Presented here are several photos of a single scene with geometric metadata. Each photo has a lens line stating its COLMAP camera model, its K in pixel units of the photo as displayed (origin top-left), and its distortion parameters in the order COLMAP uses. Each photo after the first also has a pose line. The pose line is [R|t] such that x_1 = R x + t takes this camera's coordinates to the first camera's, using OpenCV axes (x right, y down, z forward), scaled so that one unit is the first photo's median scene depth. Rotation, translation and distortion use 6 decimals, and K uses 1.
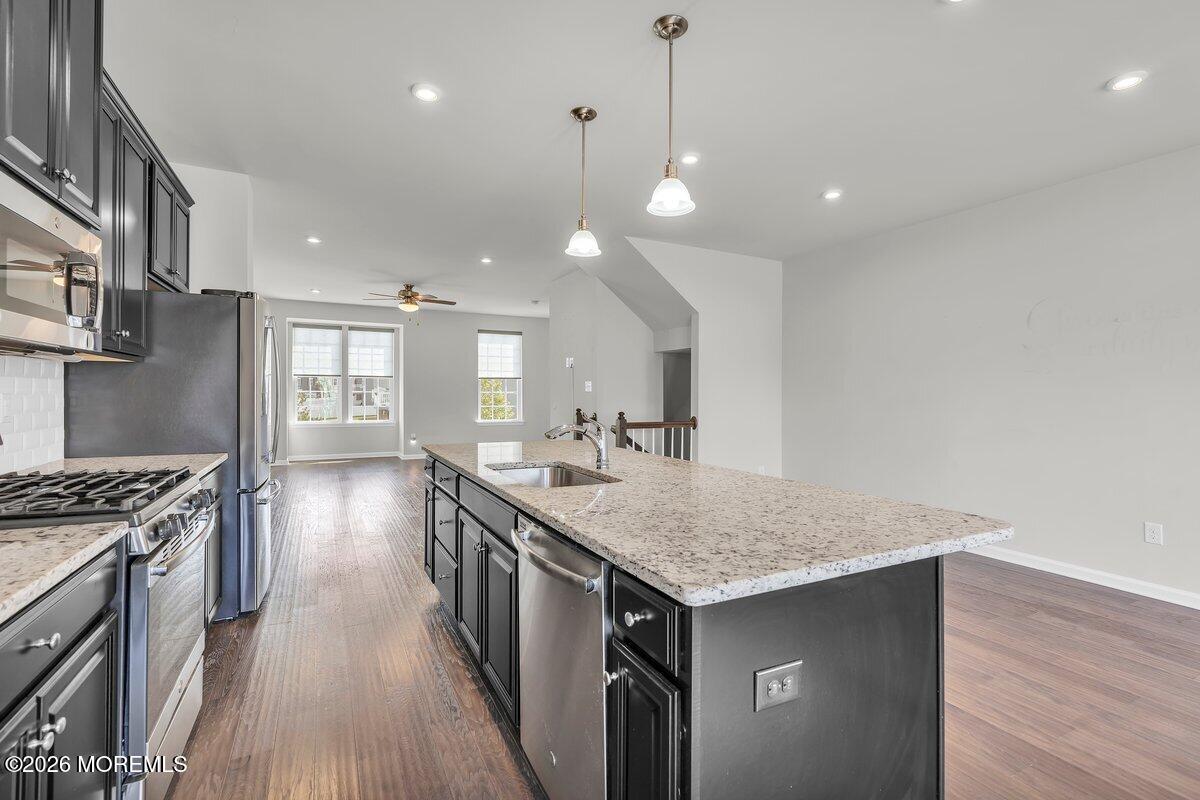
lens RADIAL K [[554.1, 0, 604.3], [0, 554.1, 398.4], [0, 0, 1]] dist [-0.017911, -0.000217]
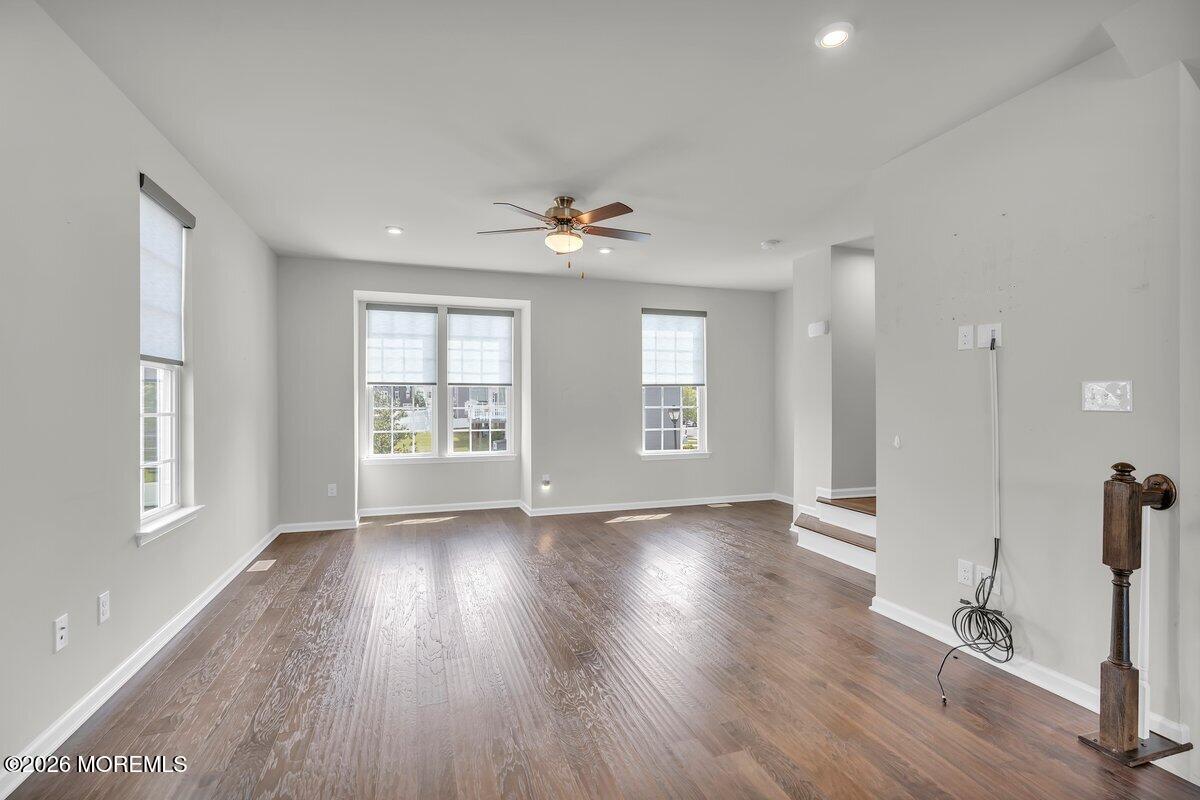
lens RADIAL K [[554.1, 0, 592.9], [0, 554.1, 401.2], [0, 0, 1]] dist [-0.017911, -0.000217]
pose [[0.985708, -0.008262, -0.168259, -0.187018], [0.005804, 0.999869, -0.015093, -0.009748], [0.168362, 0.013901, 0.985627, 0.390489]]
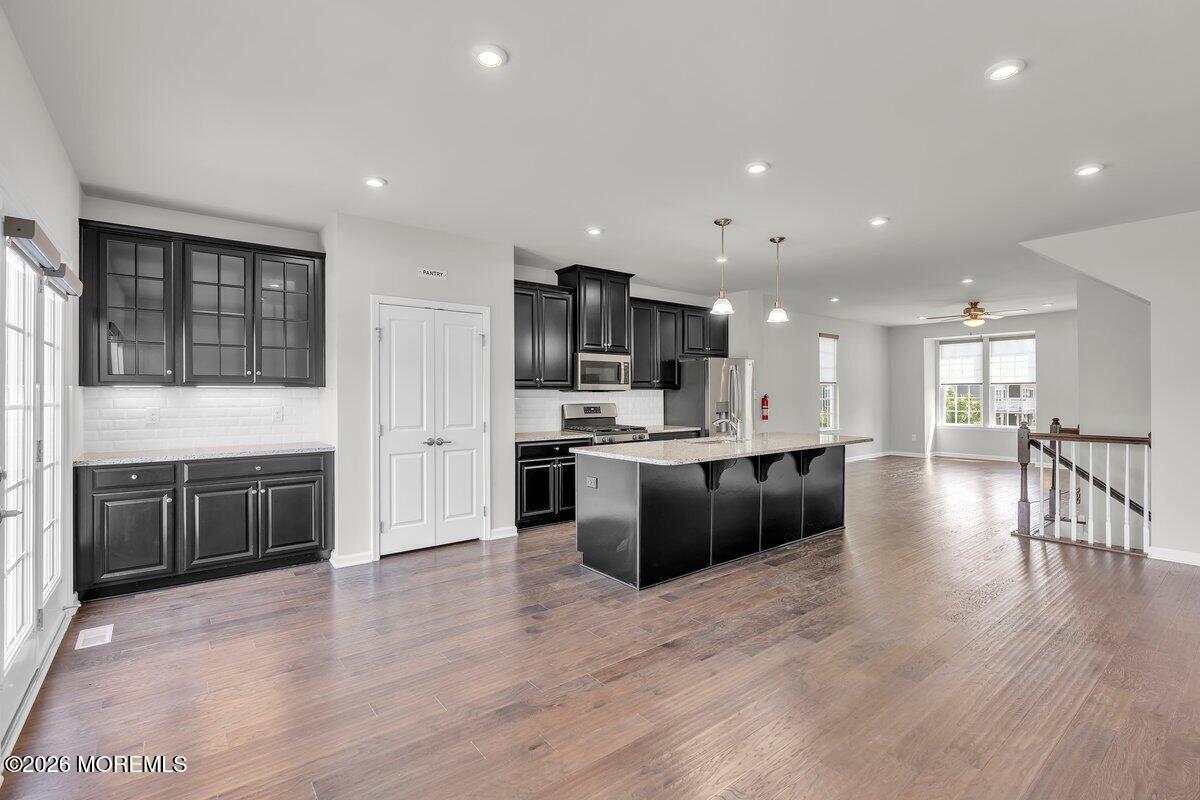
lens RADIAL K [[554.1, 0, 595.4], [0, 554.1, 398.5], [0, 0, 1]] dist [-0.017911, -0.000217]
pose [[0.201351, -0.006730, -0.979496, 0.435536], [-0.004285, 0.999961, -0.007752, 0.000407], [0.979510, 0.005758, 0.201314, 0.025907]]
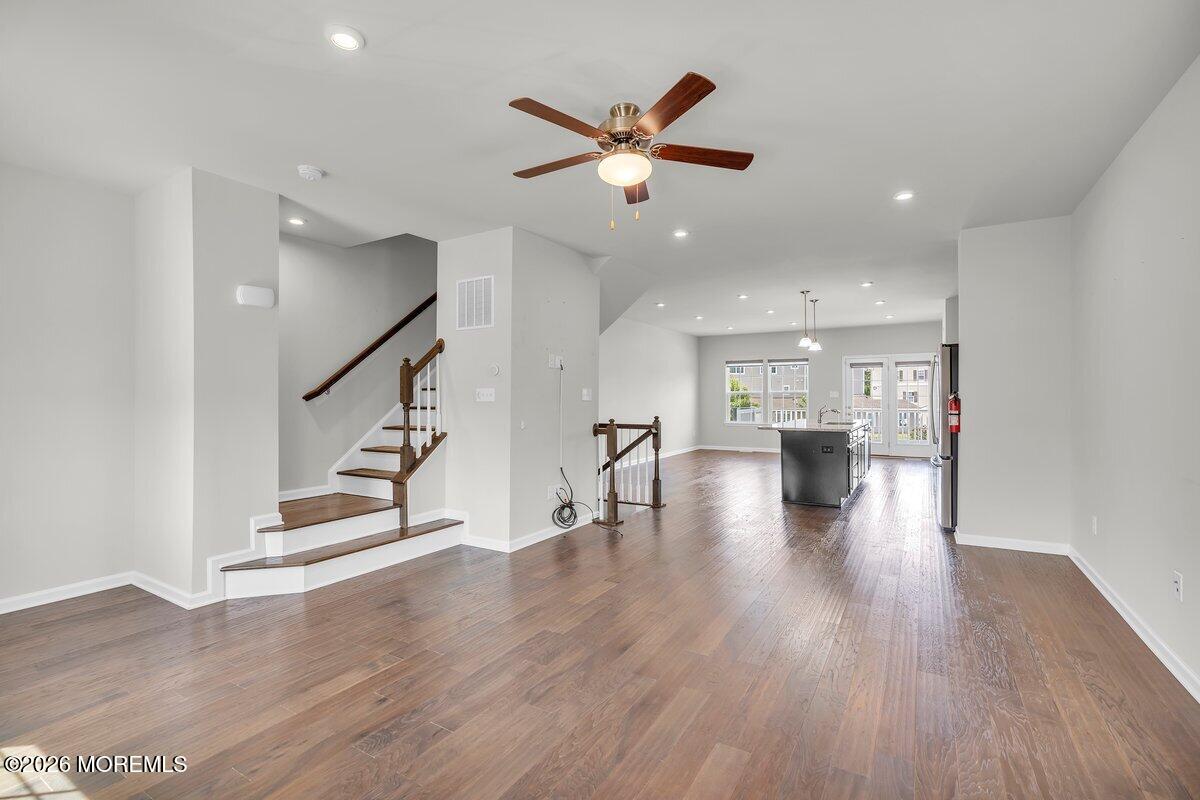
lens RADIAL K [[554.1, 0, 603.2], [0, 554.1, 397.3], [0, 0, 1]] dist [-0.017911, -0.000217]
pose [[-0.539712, -0.004467, 0.841838, -0.499304], [0.012430, 0.999835, 0.013275, -0.018253], [-0.841758, 0.017629, -0.539567, 0.932963]]
